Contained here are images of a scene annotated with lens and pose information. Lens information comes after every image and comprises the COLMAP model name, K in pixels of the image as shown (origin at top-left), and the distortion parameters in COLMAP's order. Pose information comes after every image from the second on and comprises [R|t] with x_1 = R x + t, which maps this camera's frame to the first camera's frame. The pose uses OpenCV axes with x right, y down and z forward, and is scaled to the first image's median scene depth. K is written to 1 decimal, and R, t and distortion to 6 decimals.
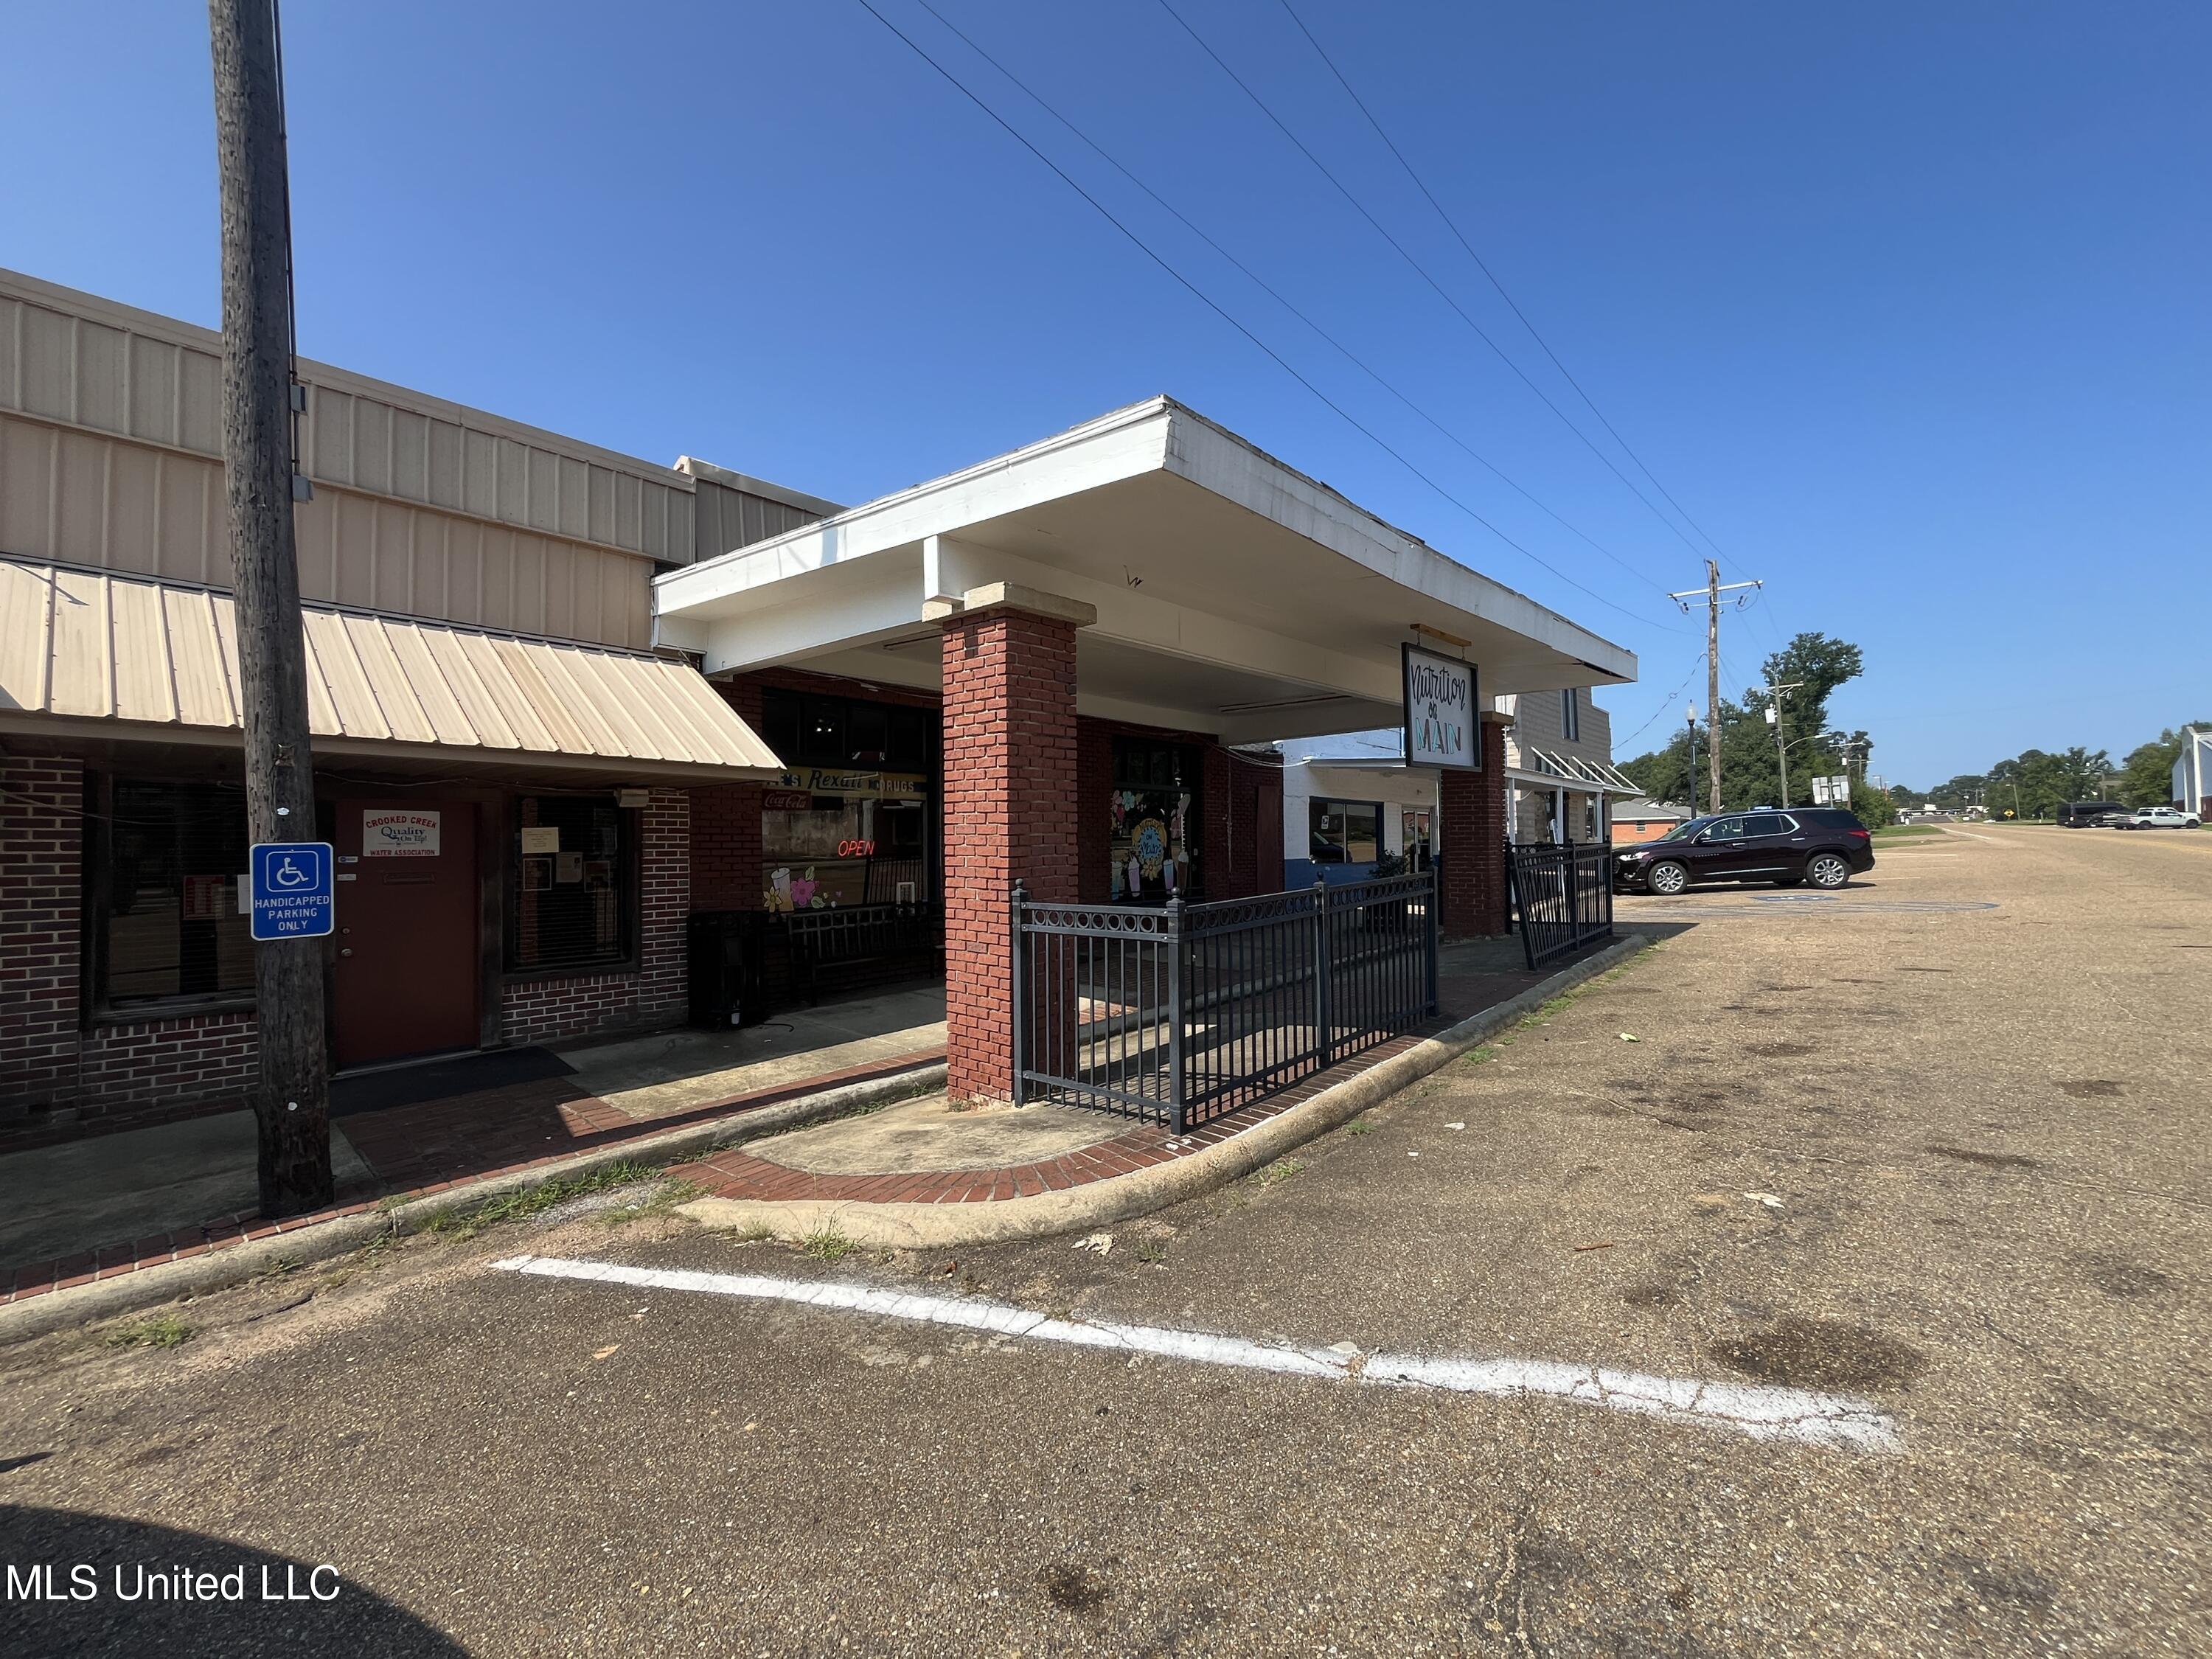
lens RADIAL K [[894.4, 0, 1099.0], [0, 894.4, 830.7], [0, 0, 1]] dist [-0.005033, 0.000765]
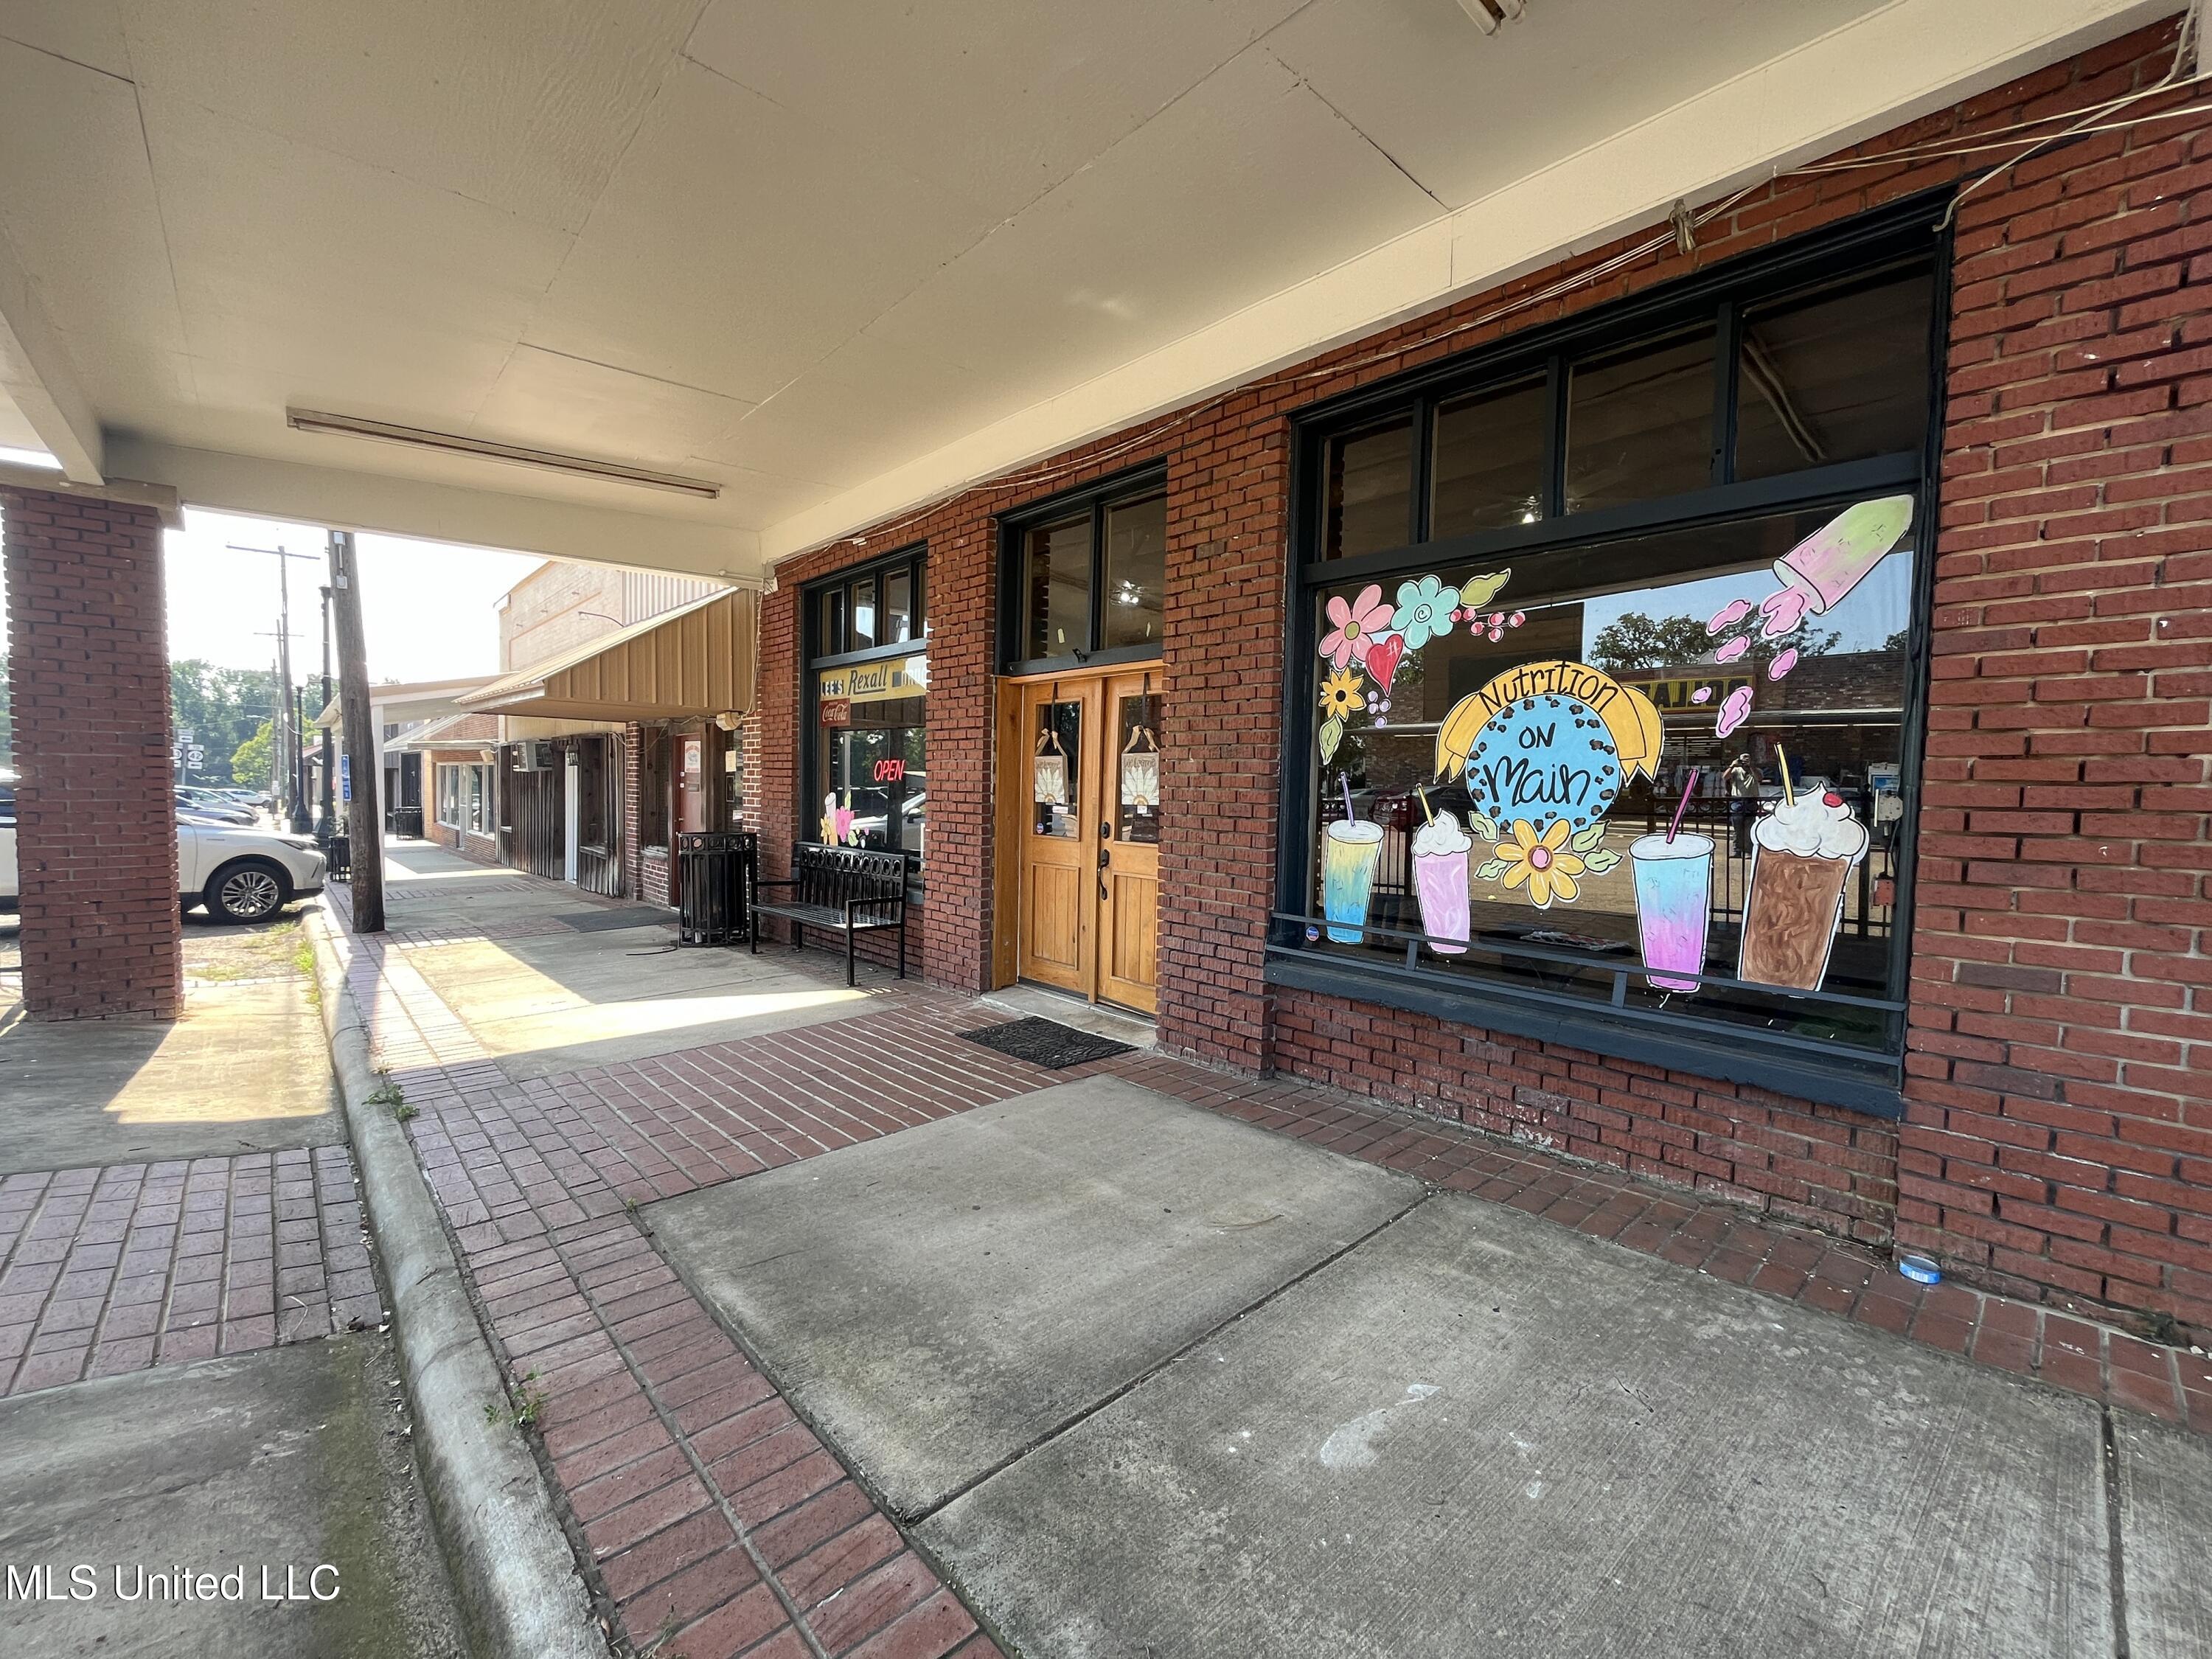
lens RADIAL K [[894.4, 0, 1108.3], [0, 894.4, 830.2], [0, 0, 1]] dist [-0.005033, 0.000765]
pose [[-0.081923, 0.049086, -0.995429, 0.451838], [-0.009142, 0.998707, 0.050000, 0.030813], [0.996597, 0.013197, -0.081369, 1.283684]]
